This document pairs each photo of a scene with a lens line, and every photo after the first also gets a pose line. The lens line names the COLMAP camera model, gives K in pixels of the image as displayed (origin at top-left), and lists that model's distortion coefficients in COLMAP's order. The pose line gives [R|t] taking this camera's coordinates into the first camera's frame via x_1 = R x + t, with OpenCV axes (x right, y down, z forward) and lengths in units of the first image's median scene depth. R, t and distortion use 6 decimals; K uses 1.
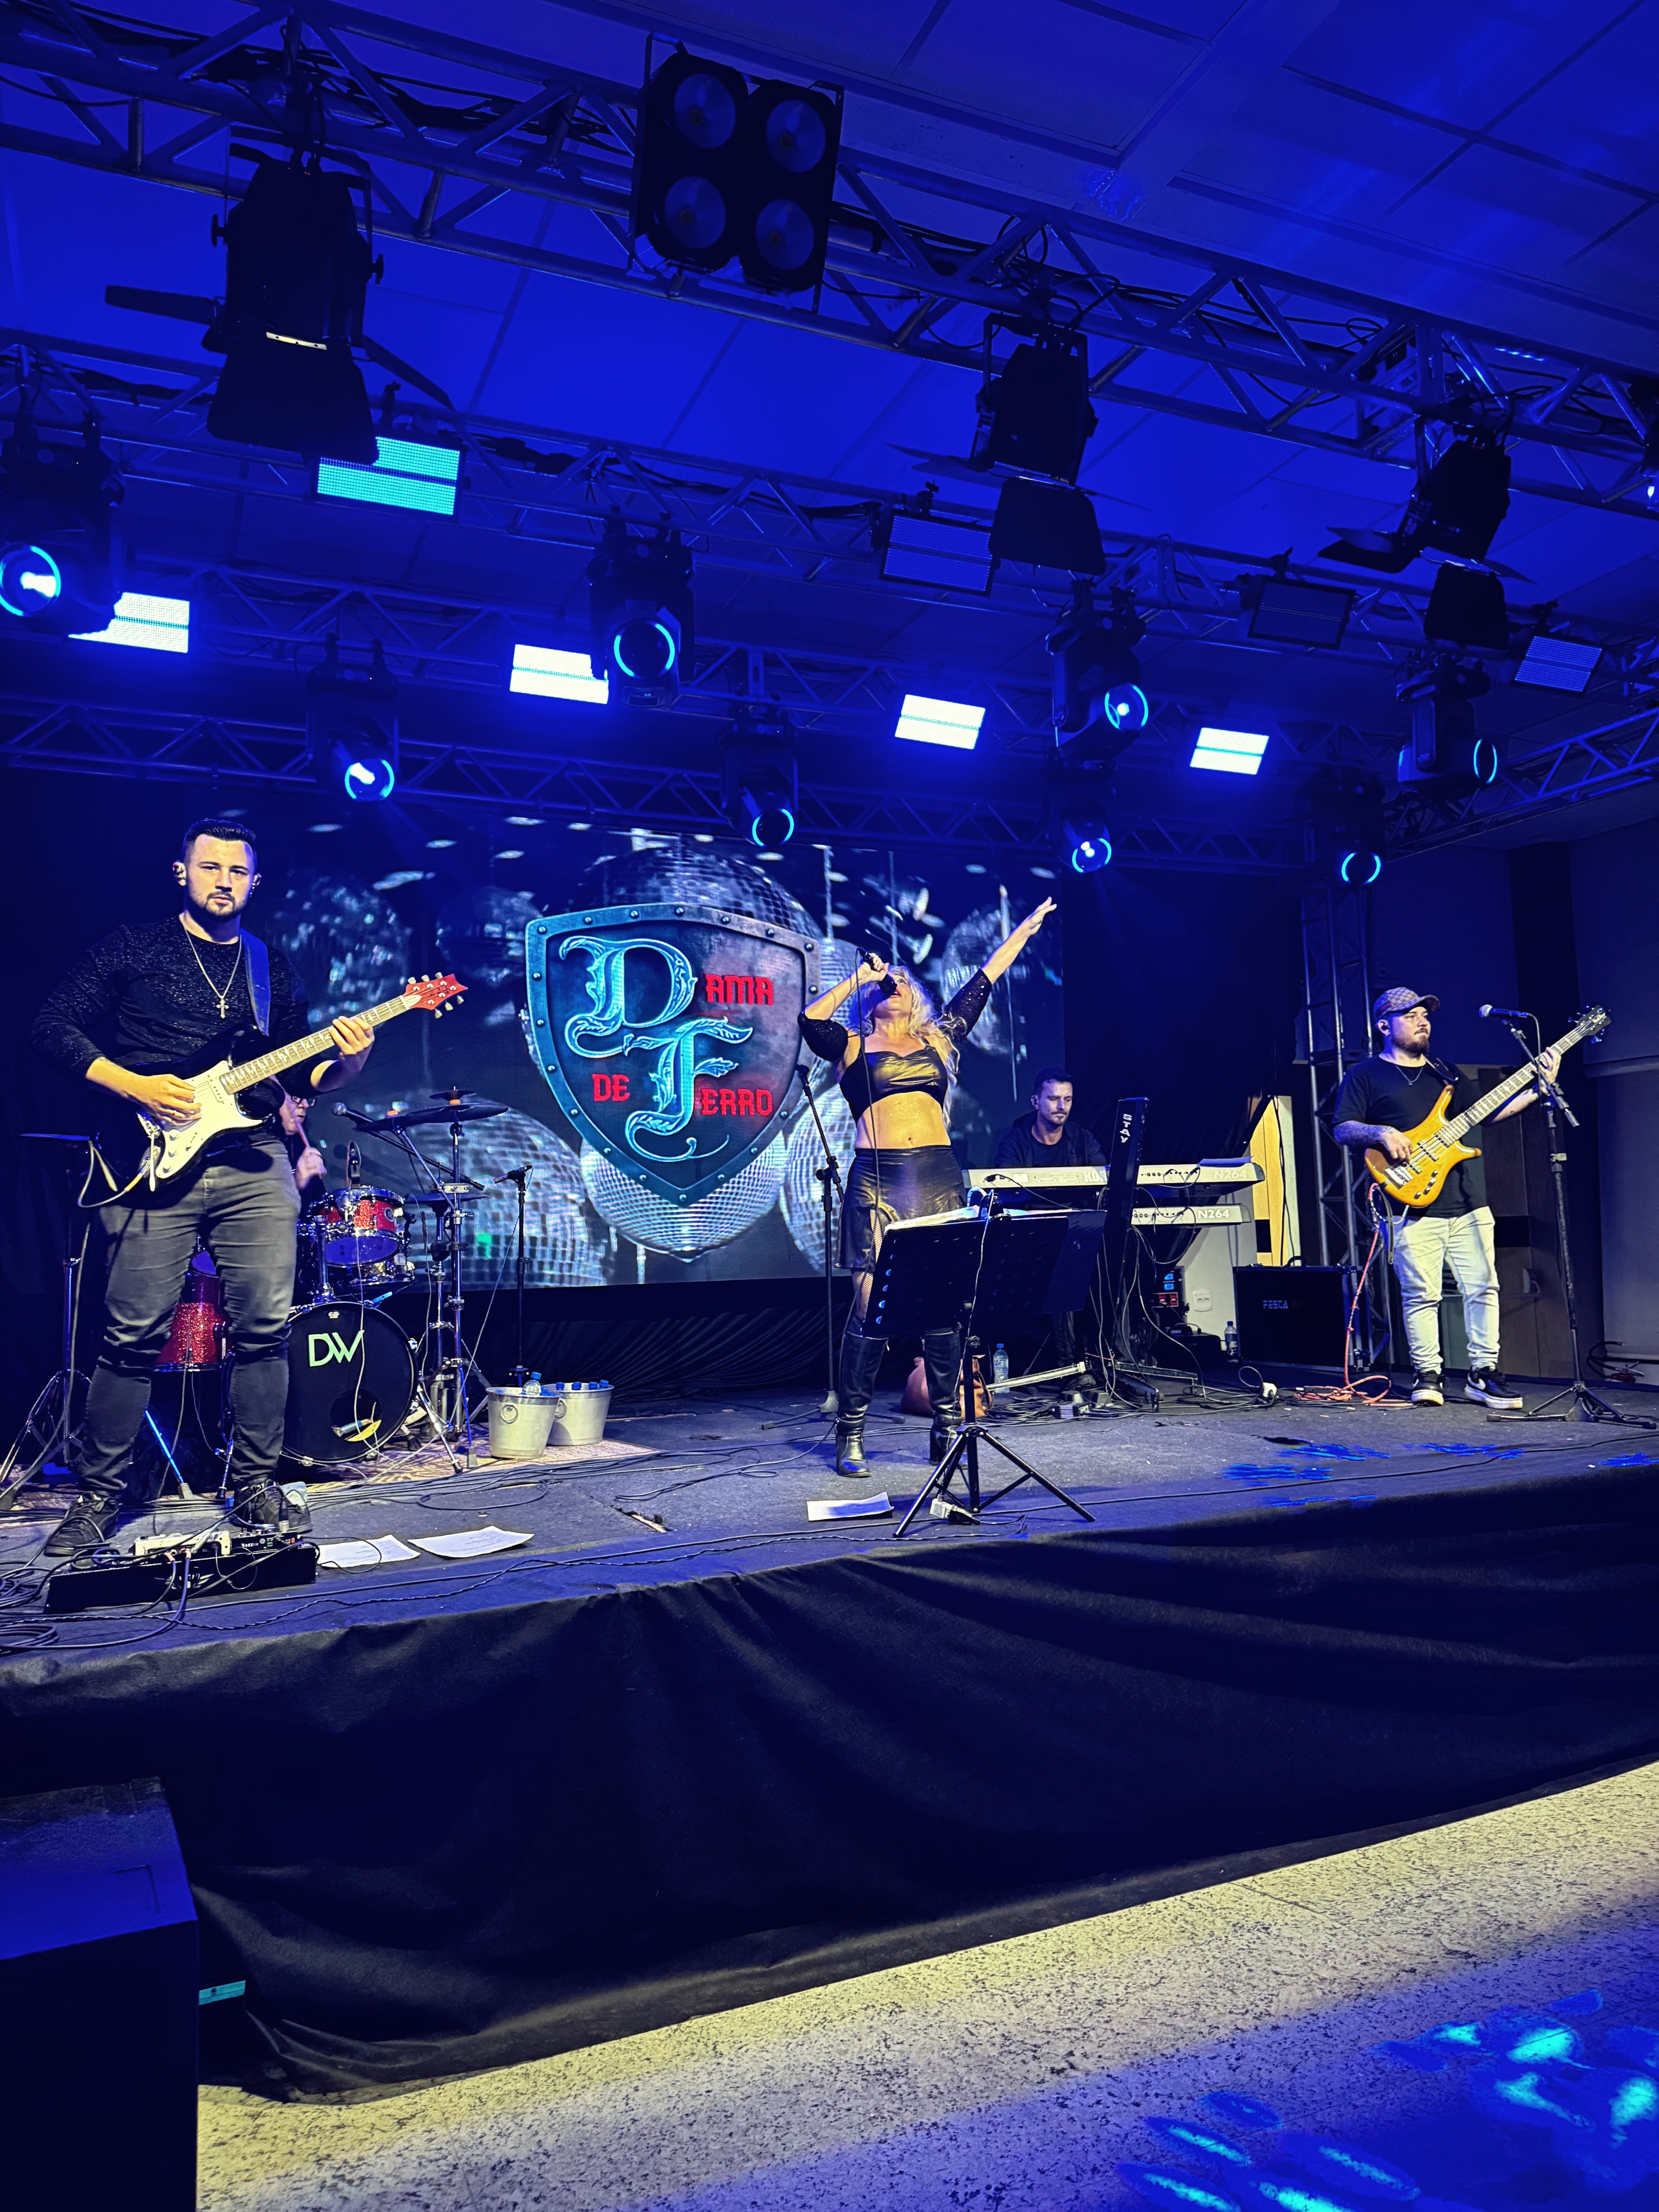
lens RADIAL K [[1524.3, 0, 829.5], [0, 1524.3, 1106.0], [0, 0, 1]] dist [0.003328, -0.000217]
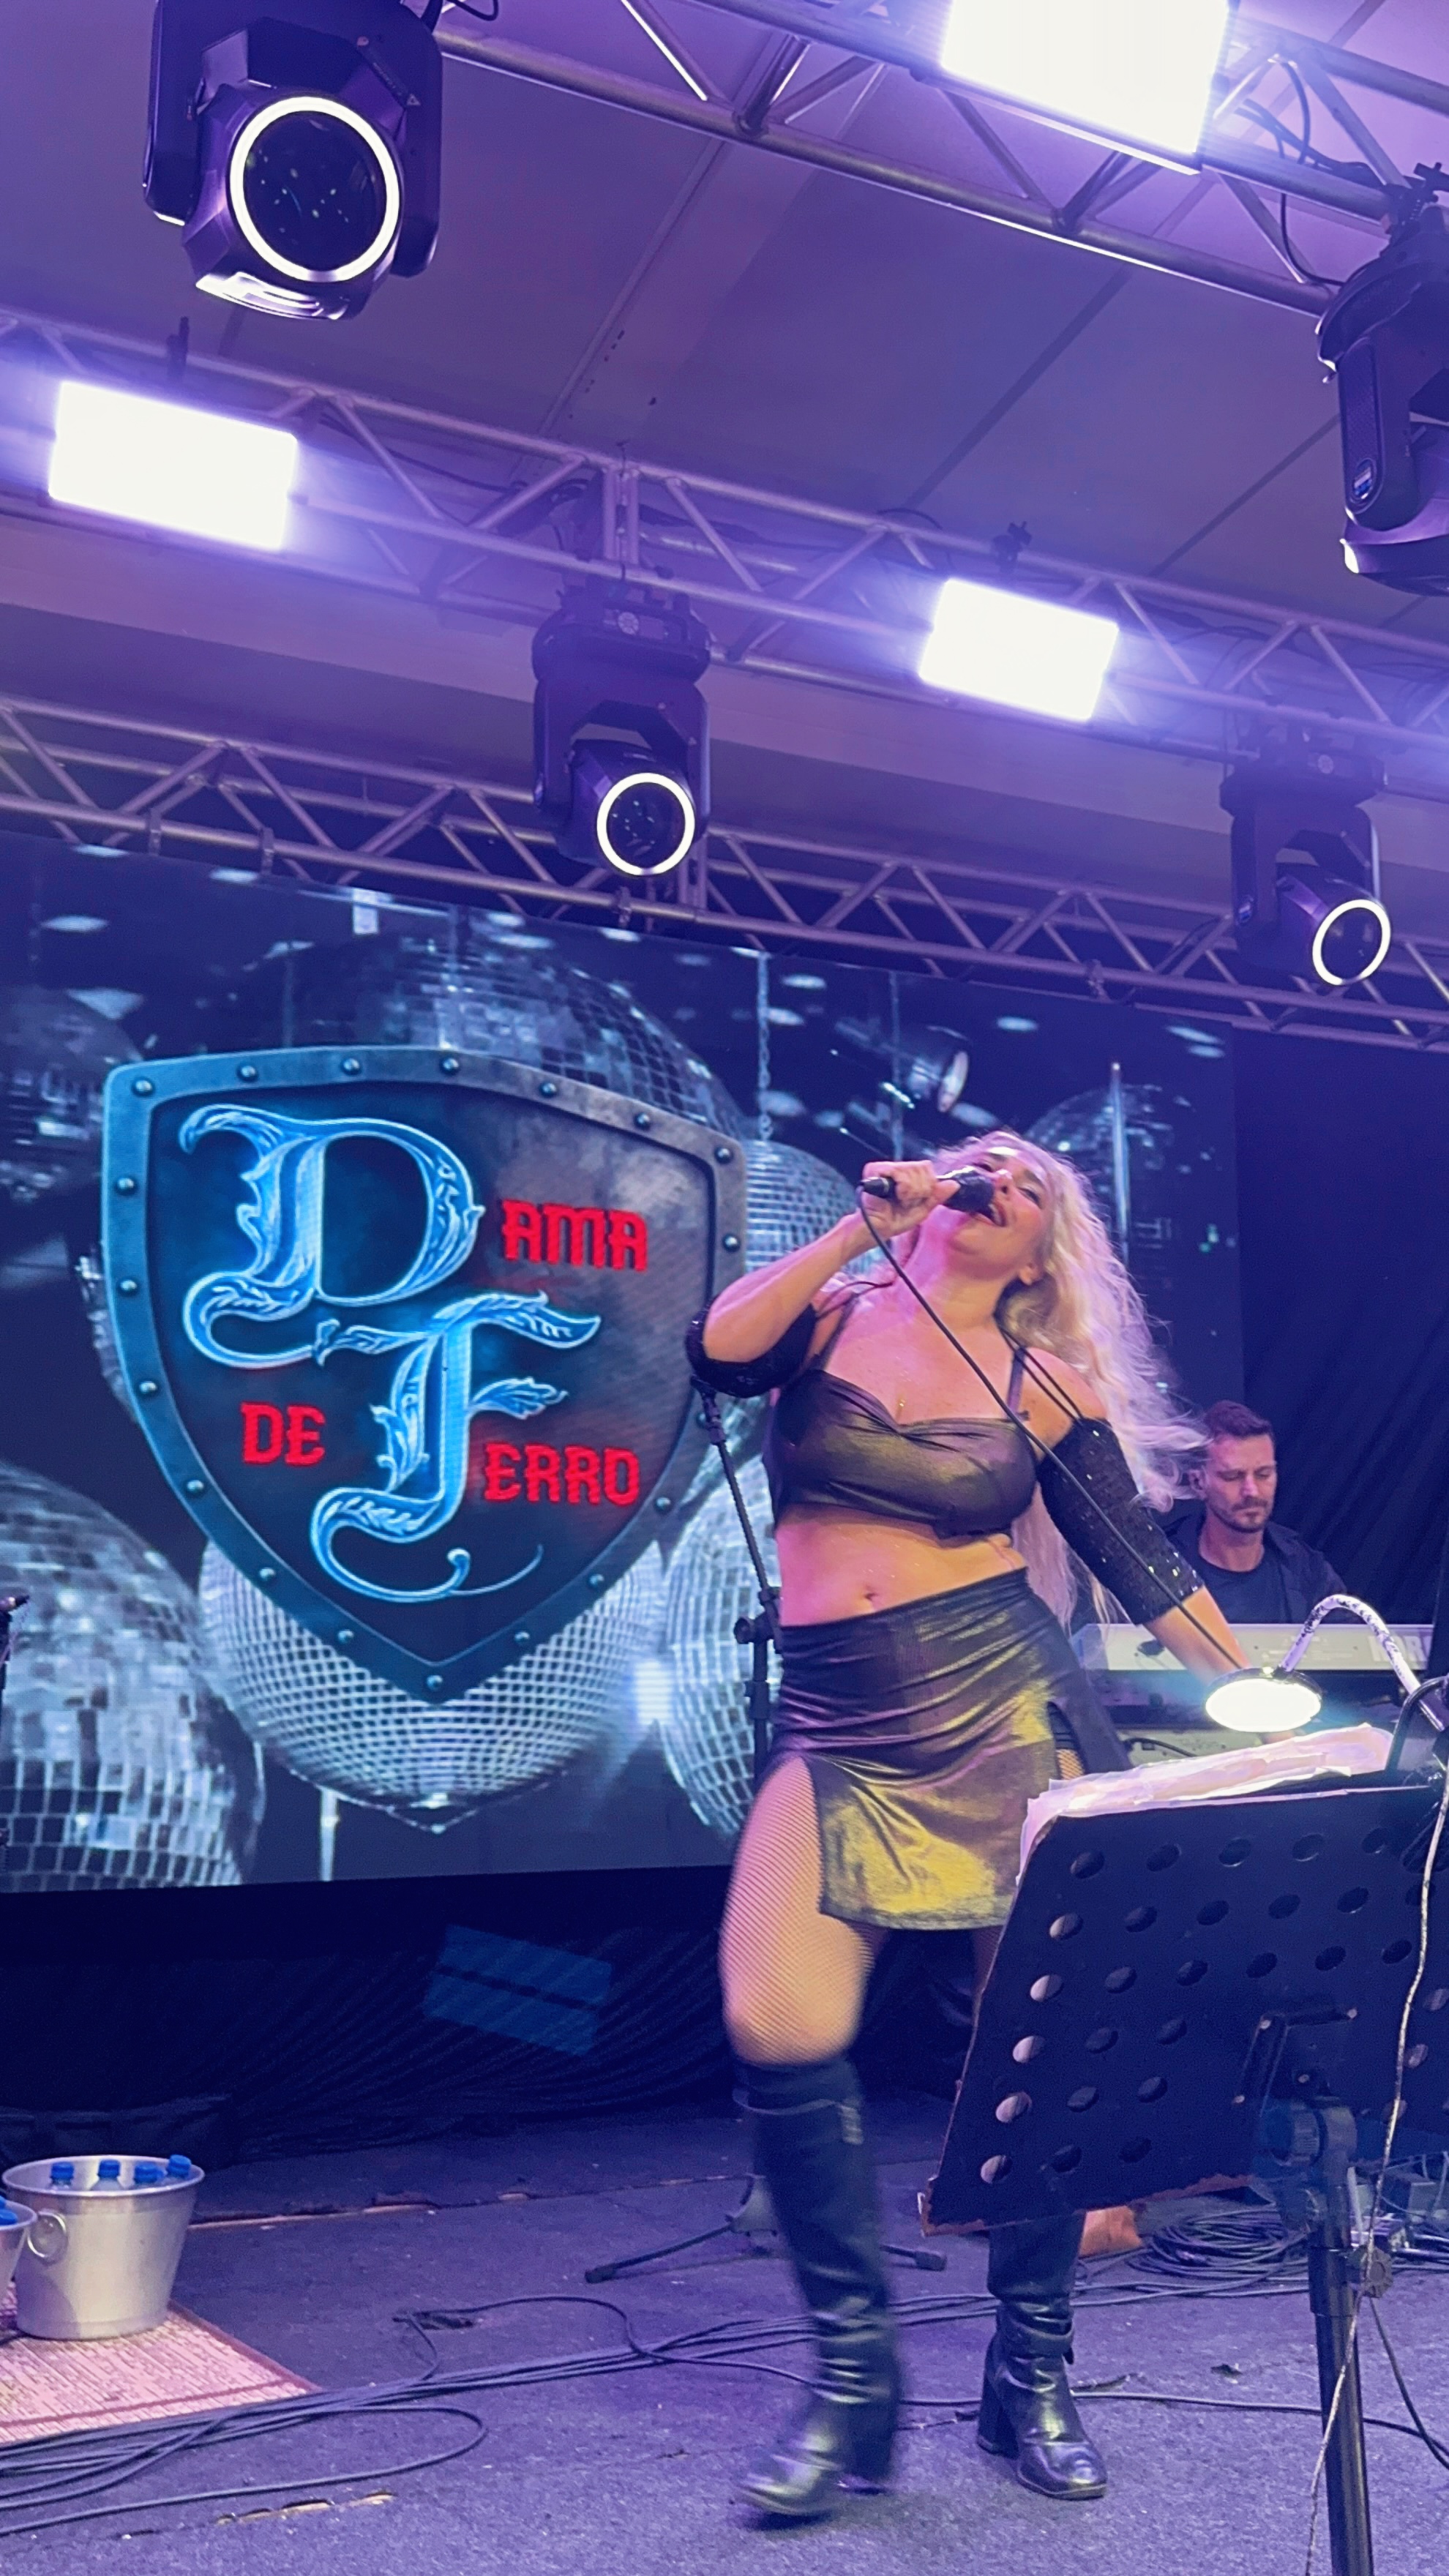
lens RADIAL K [[2216.9, 0, 783.9], [0, 2216.9, 1303.7], [0, 0, 1]] dist [0.177408, -0.331383]
pose [[0.999620, 0.020239, 0.018719, -0.006844], [-0.018043, 0.993675, -0.110835, 0.020487], [-0.020844, 0.110455, 0.993663, 0.327219]]
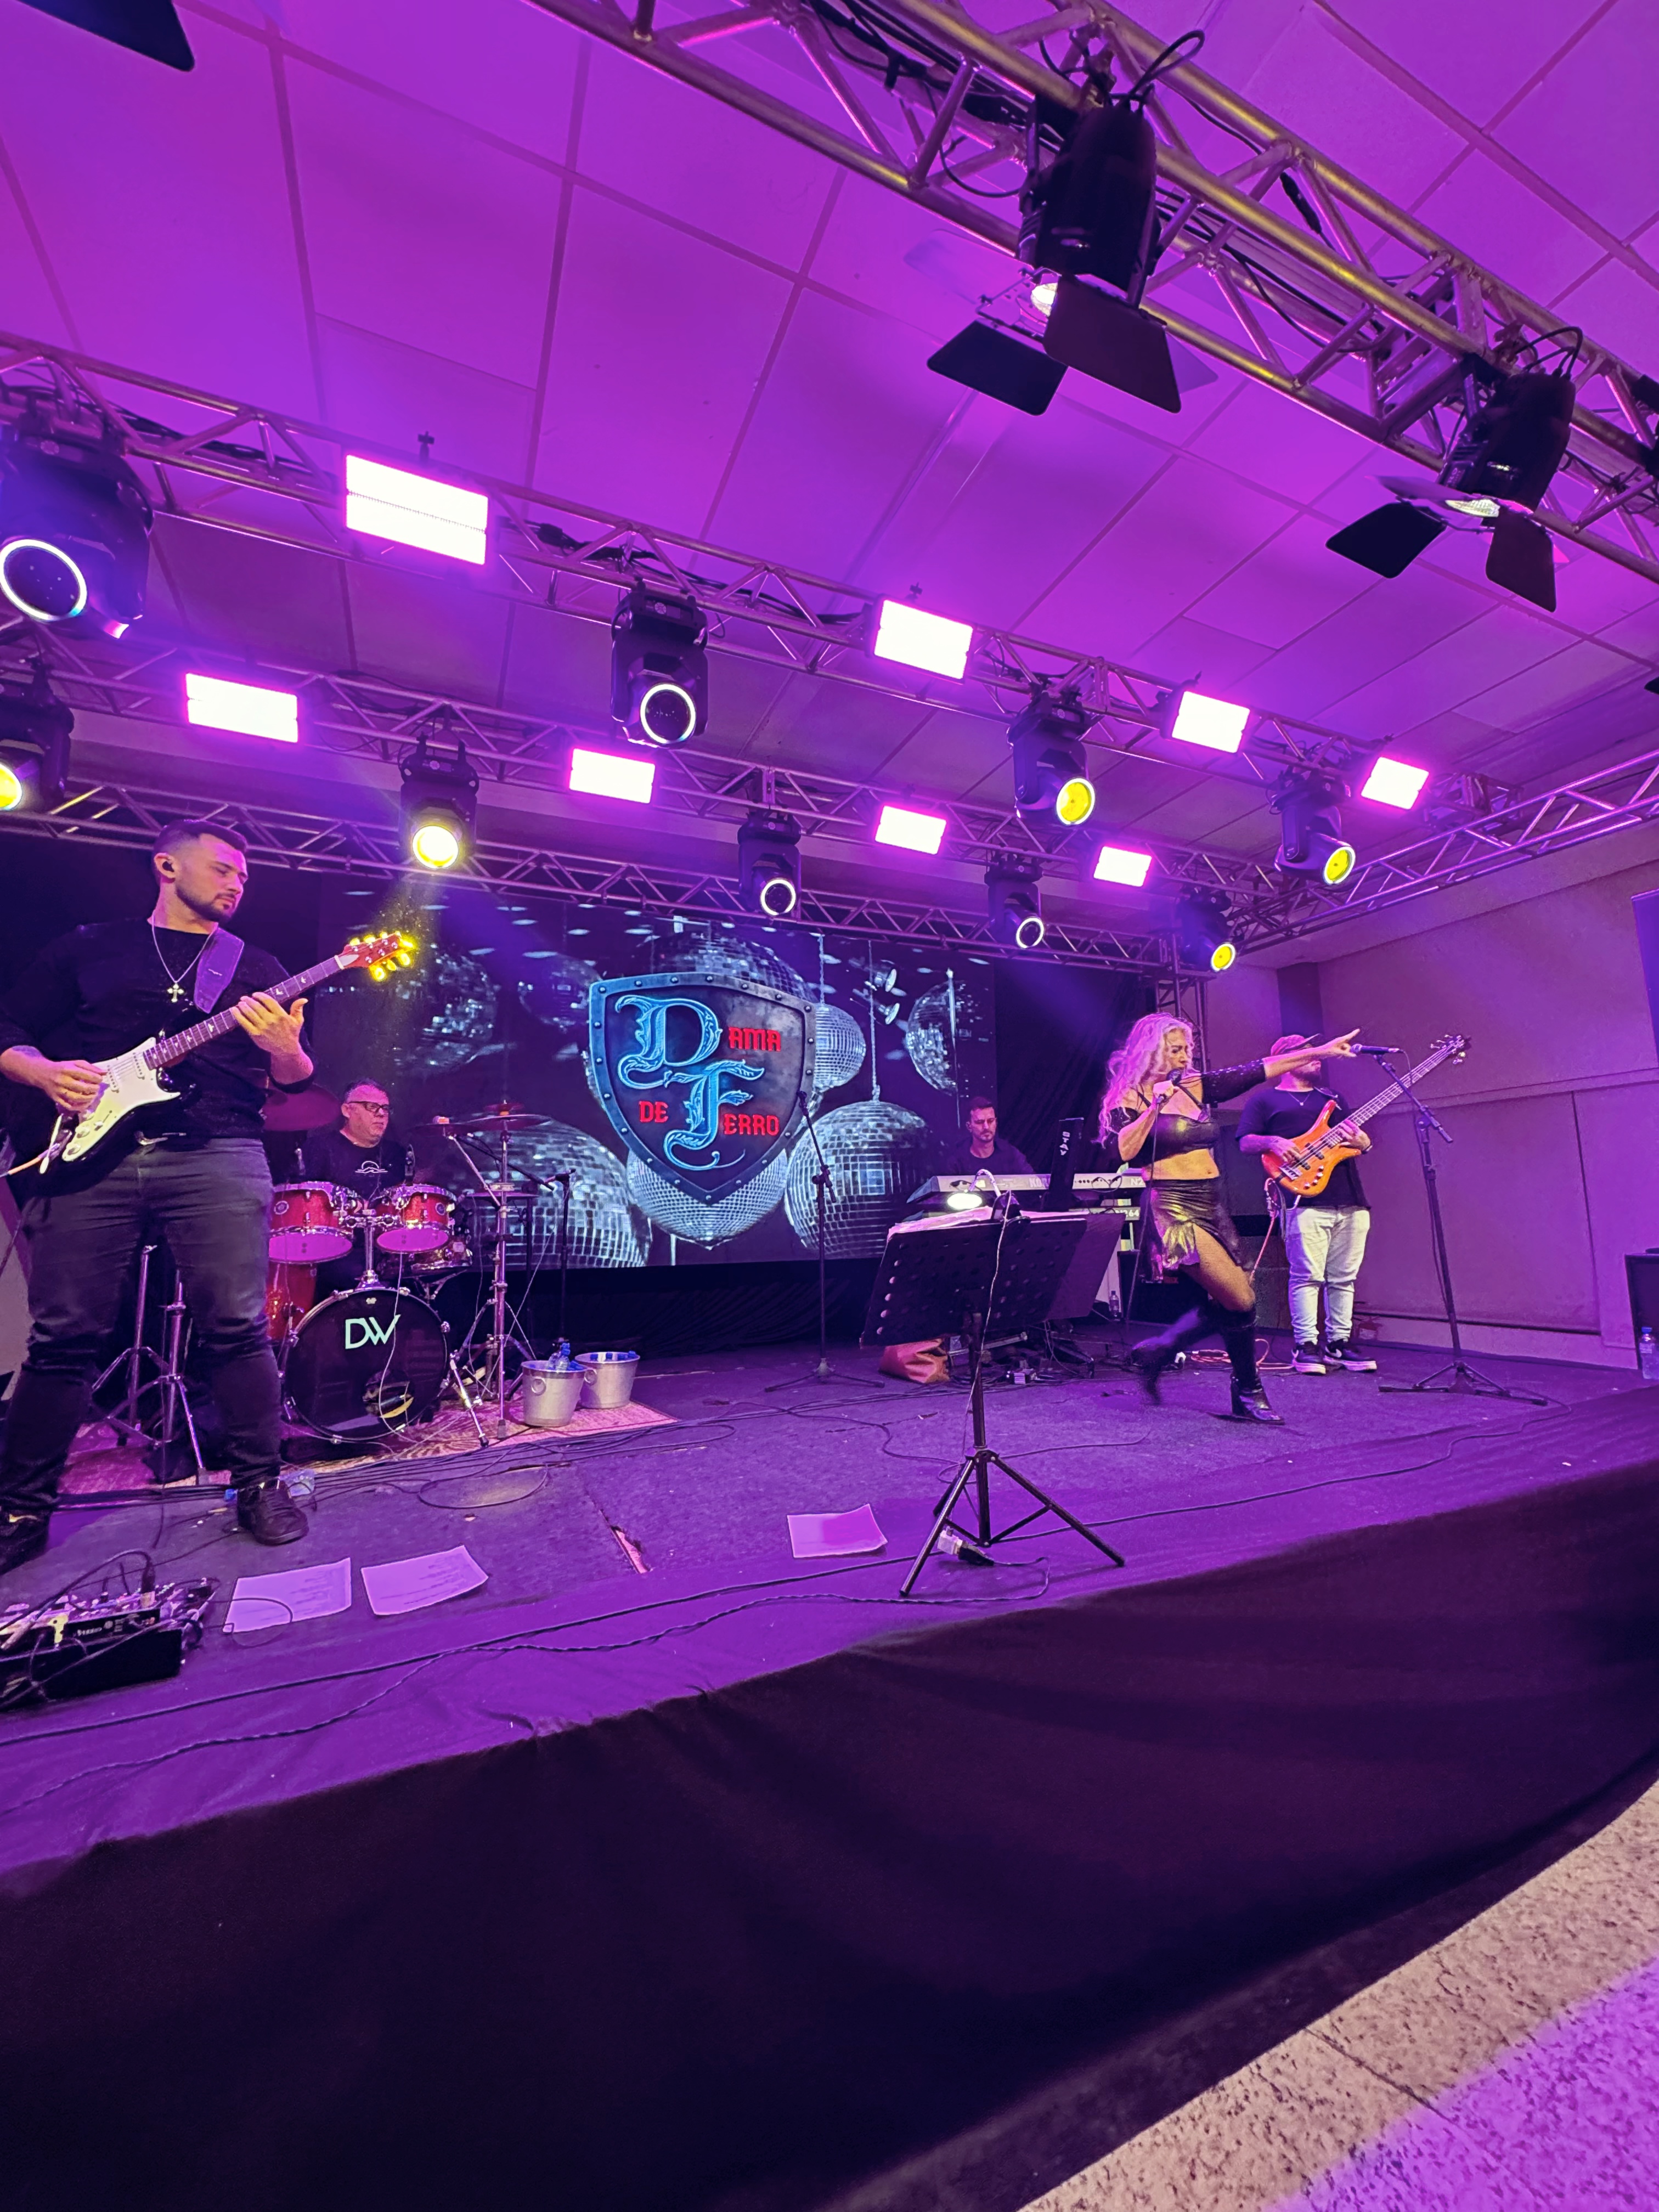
lens RADIAL K [[874.9, 0, 829.5], [0, 874.9, 1106.0], [0, 0, 1]] dist [-0.012080, 0.000173]
pose [[0.999883, 0.009441, 0.012043, -0.002950], [-0.008863, 0.998846, -0.047198, 0.016644], [-0.012474, 0.047086, 0.998813, 0.256392]]
